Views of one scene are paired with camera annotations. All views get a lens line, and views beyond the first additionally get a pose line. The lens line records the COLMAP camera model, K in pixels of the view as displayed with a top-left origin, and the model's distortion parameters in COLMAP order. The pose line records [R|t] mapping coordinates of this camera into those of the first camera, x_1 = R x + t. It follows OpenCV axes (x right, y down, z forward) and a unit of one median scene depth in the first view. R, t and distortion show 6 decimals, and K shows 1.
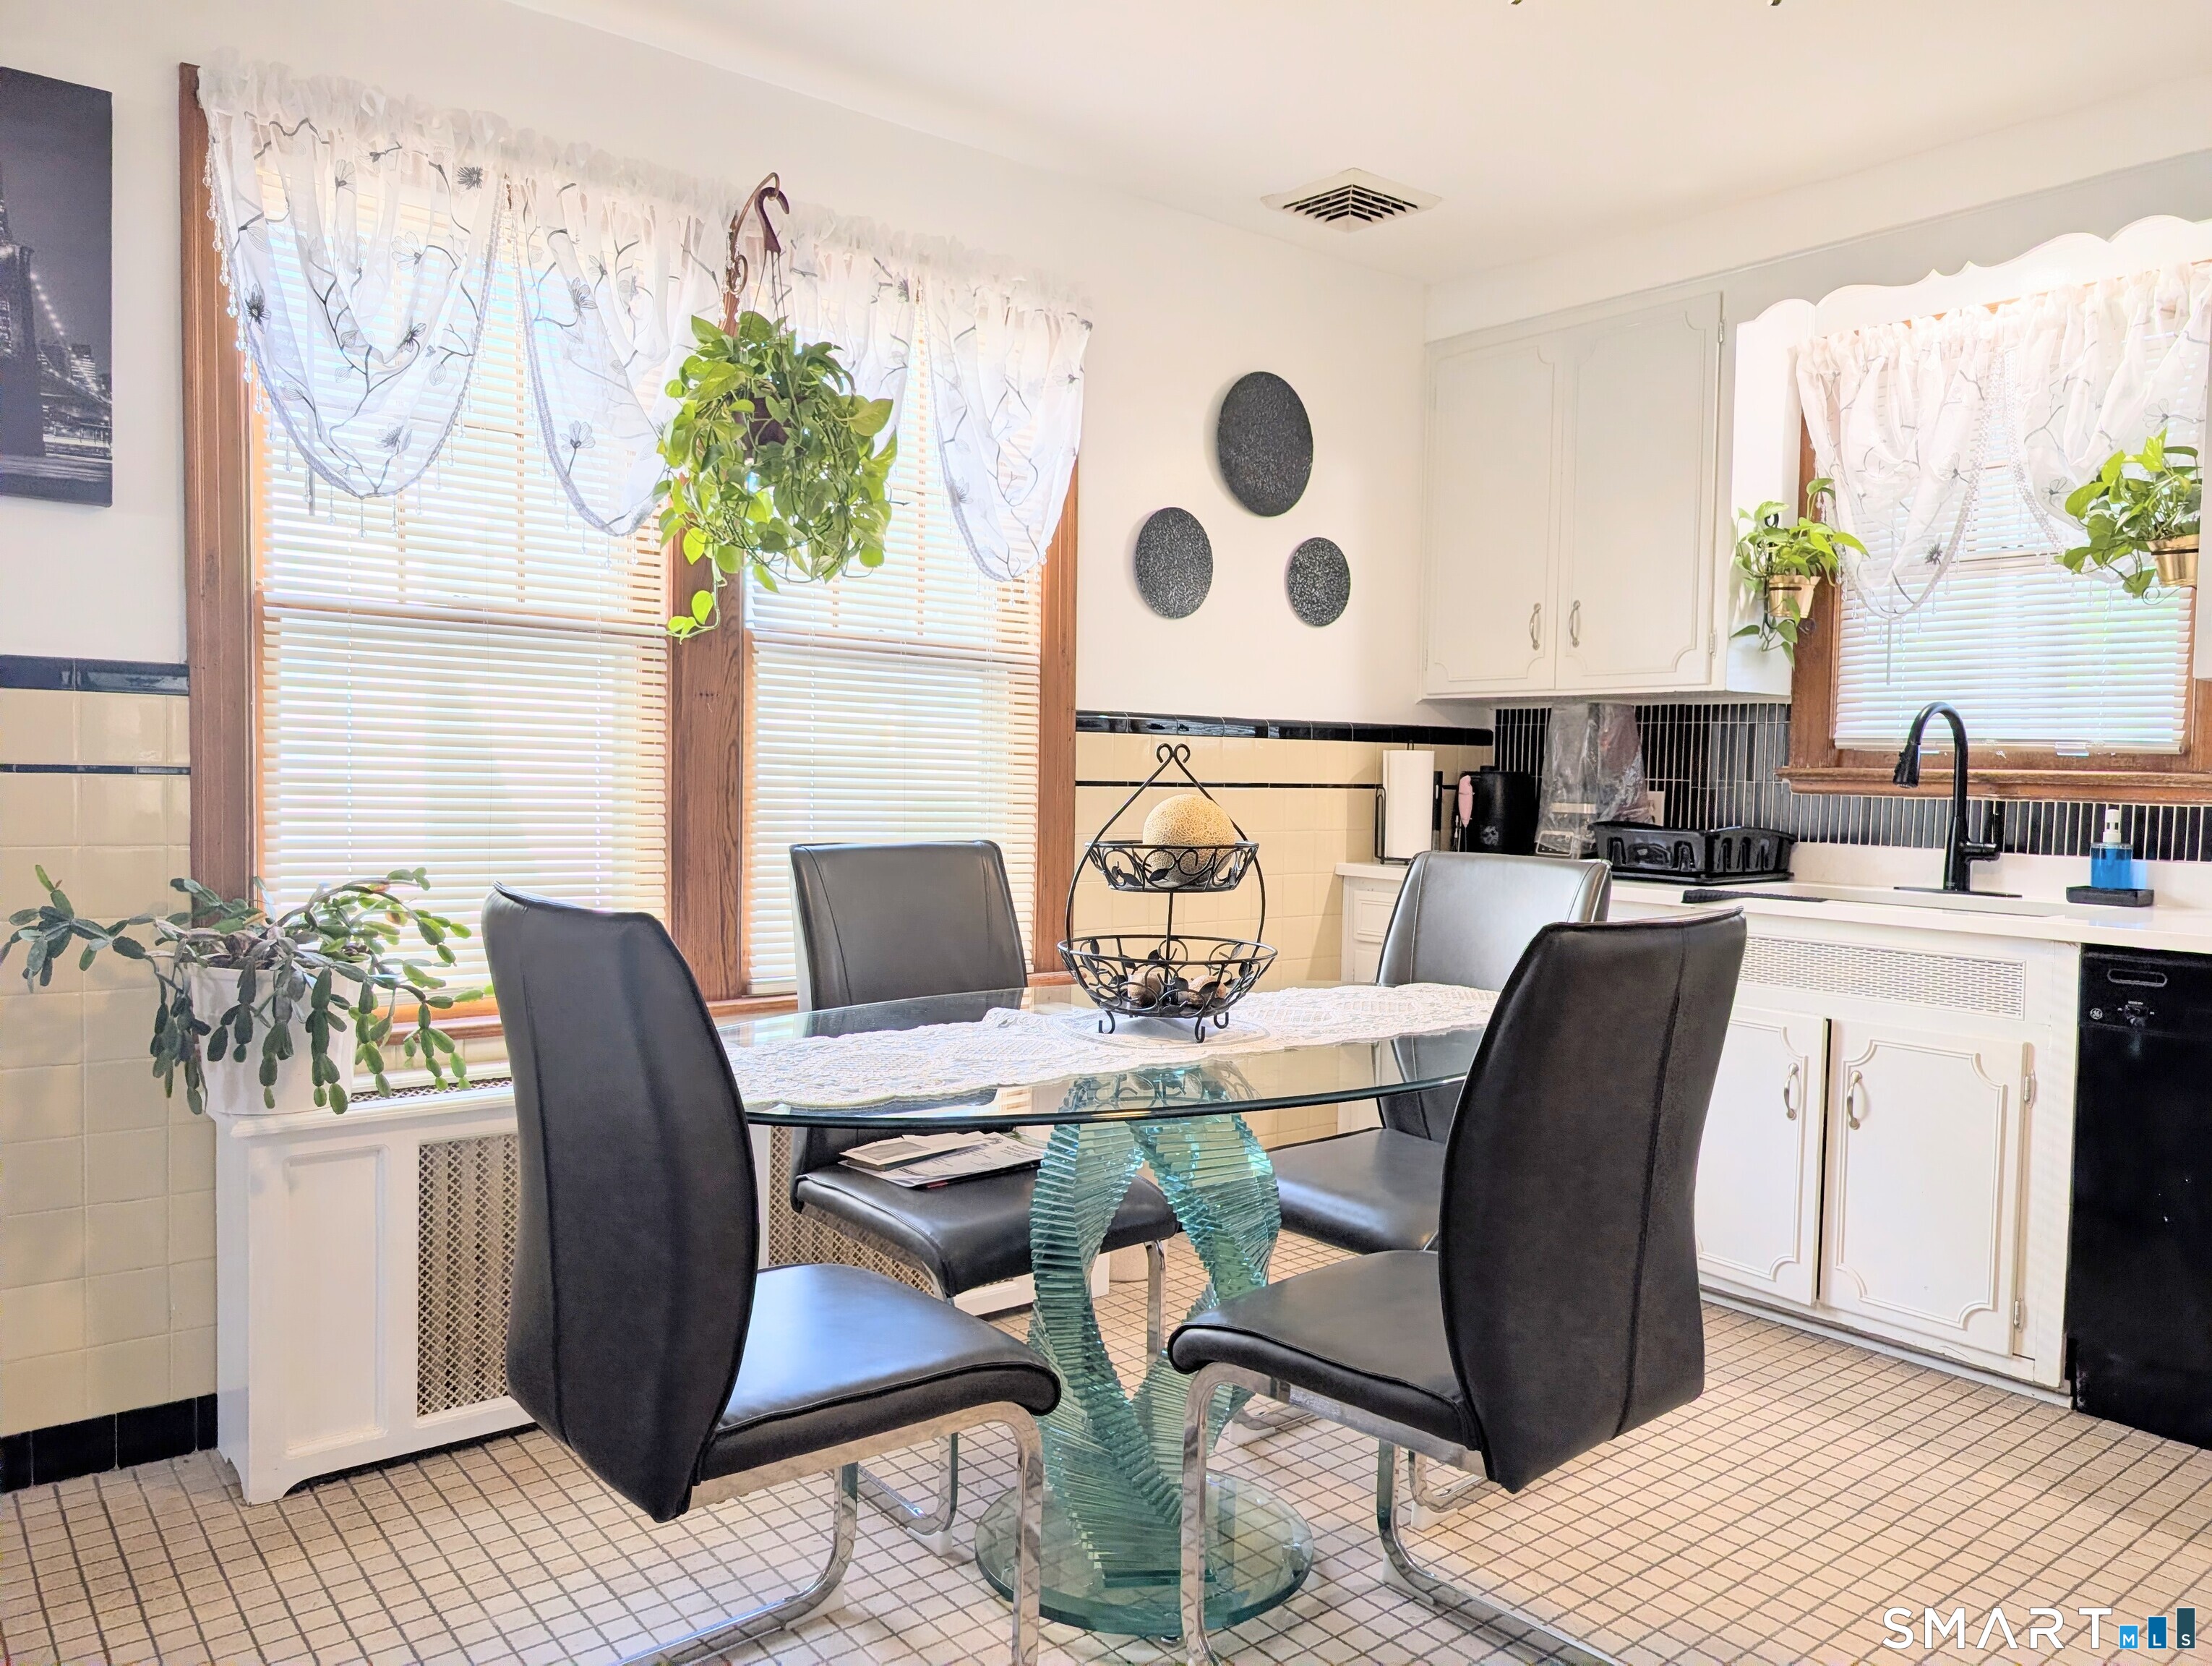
lens RADIAL K [[1590.1, 0, 1111.7], [0, 1590.1, 850.9], [0, 0, 1]] dist [0.025633, -0.027405]
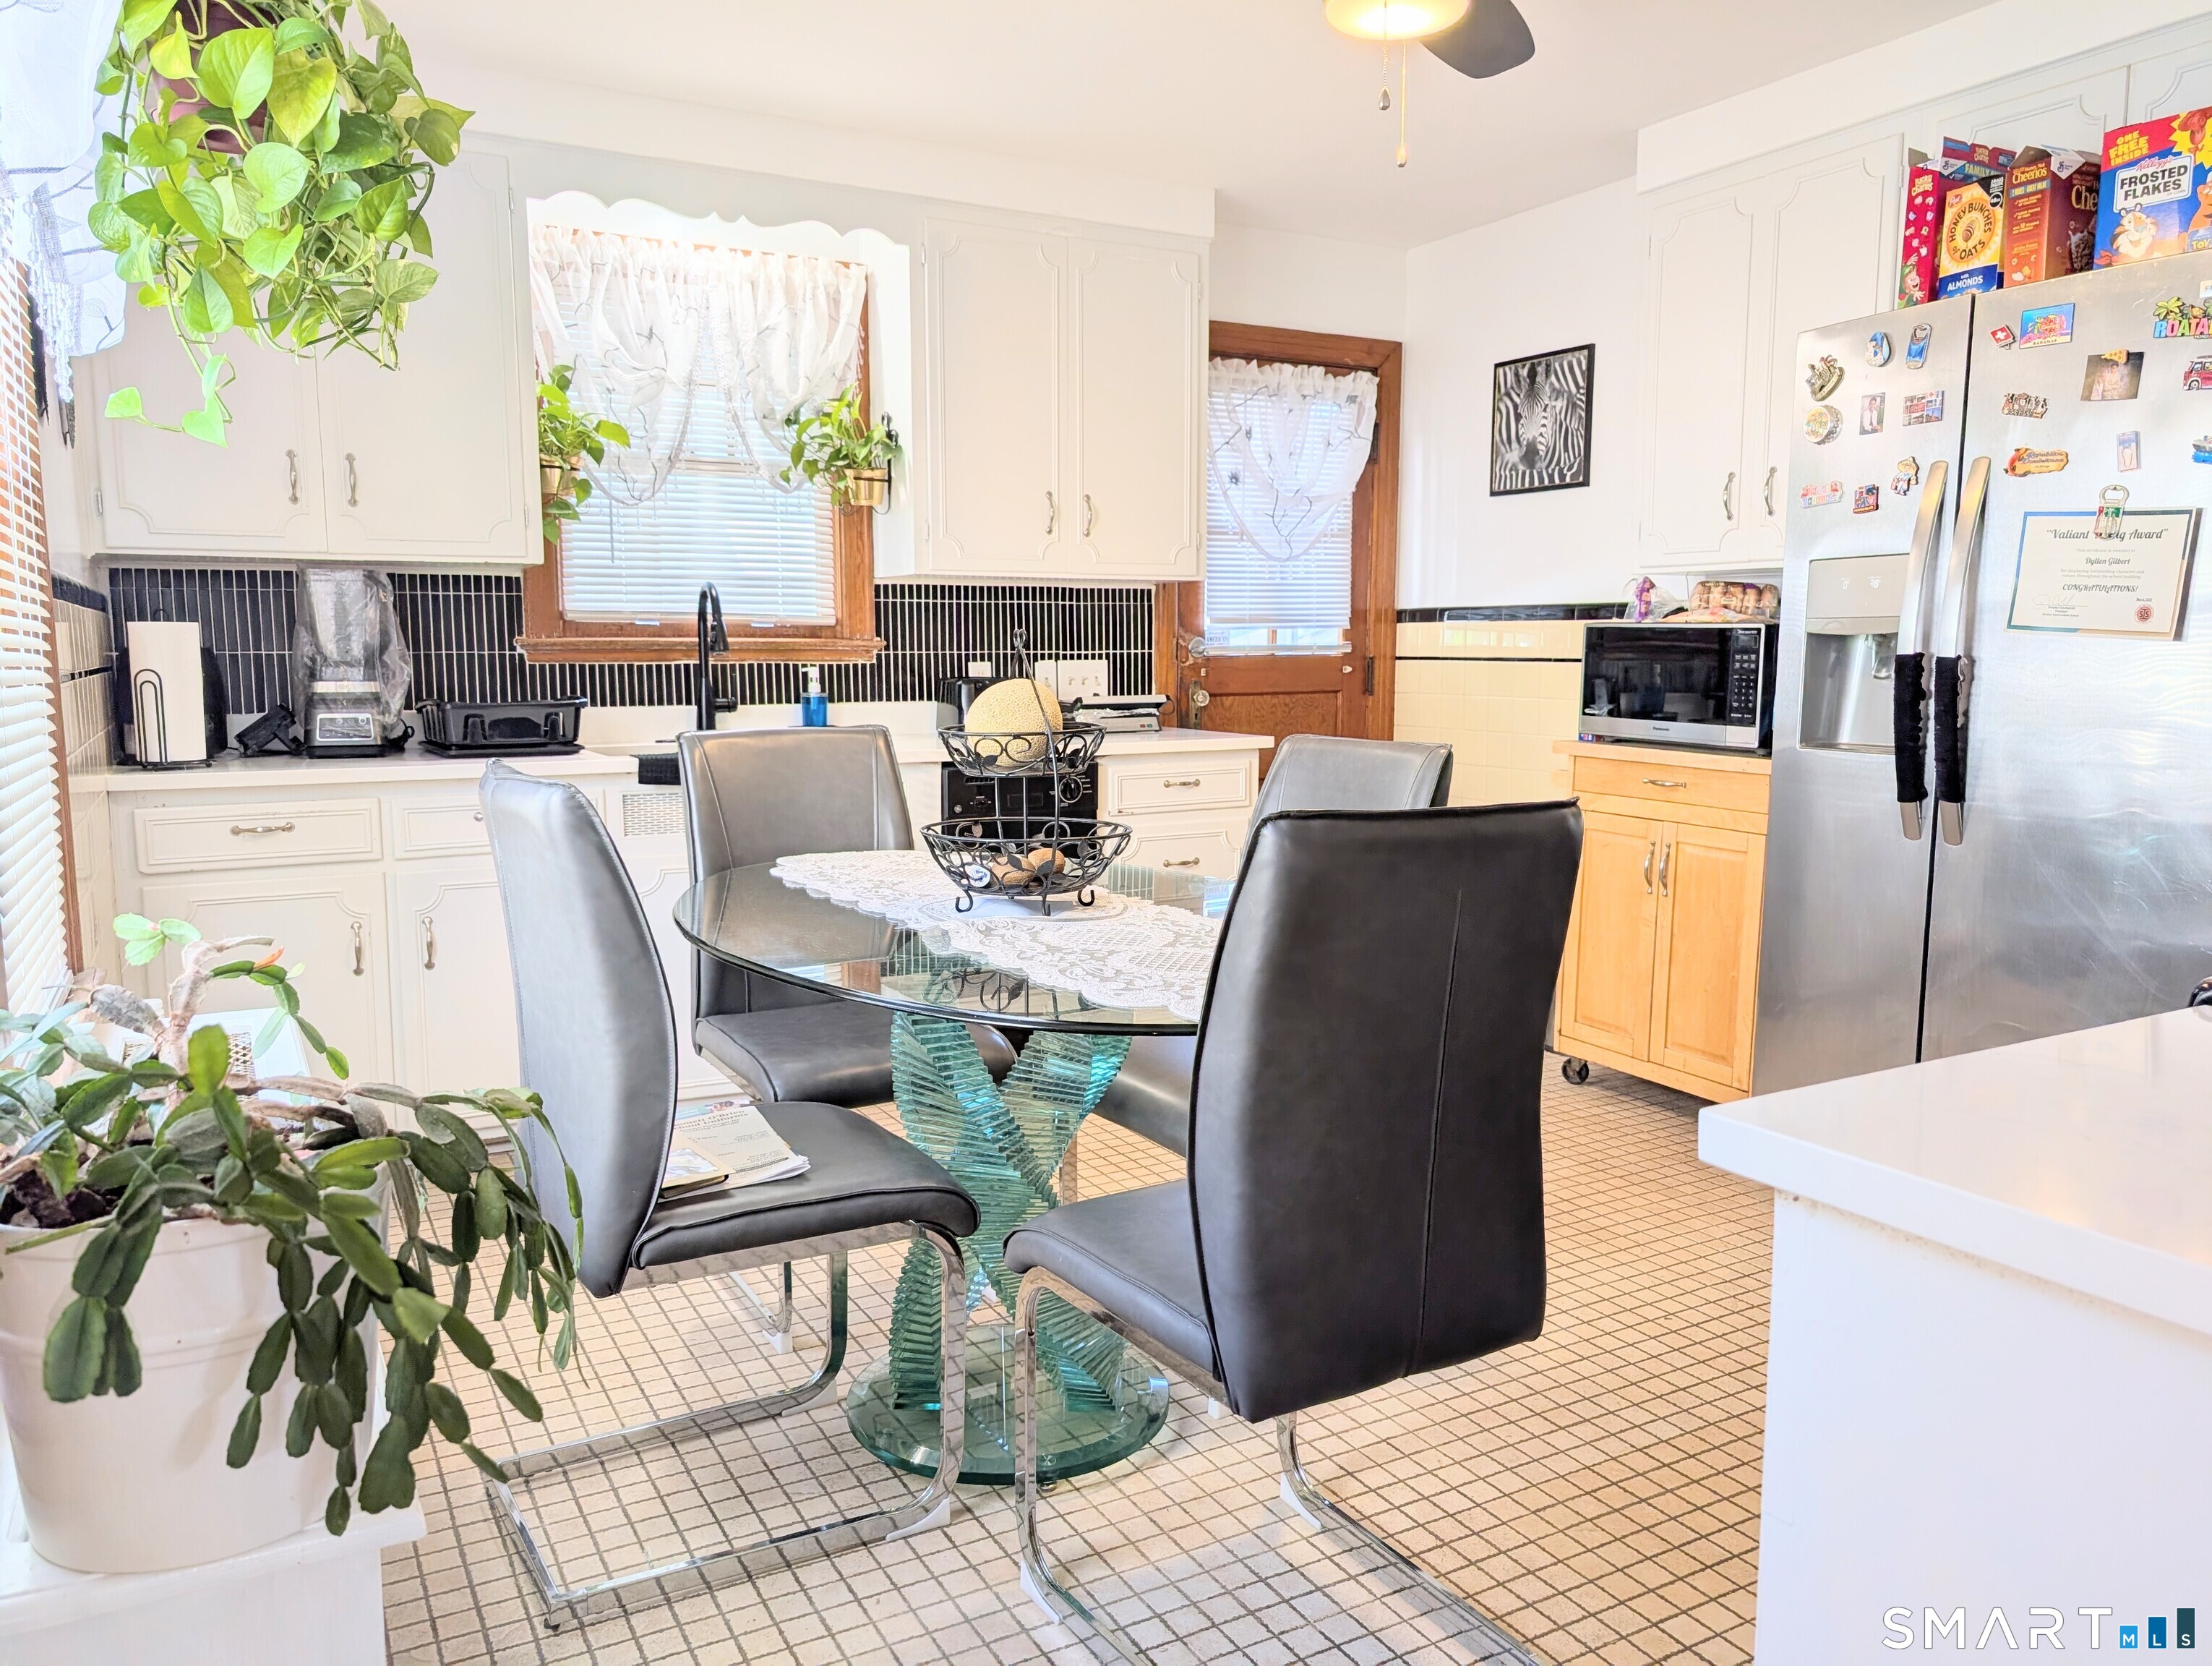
lens RADIAL K [[1590.1, 0, 1110.1], [0, 1590.1, 834.2], [0, 0, 1]] dist [0.025633, -0.027405]
pose [[0.177034, -0.135767, 0.974796, -0.614173], [0.057844, 0.990163, 0.127402, -0.040890], [-0.982504, 0.033832, 0.183145, 0.494539]]
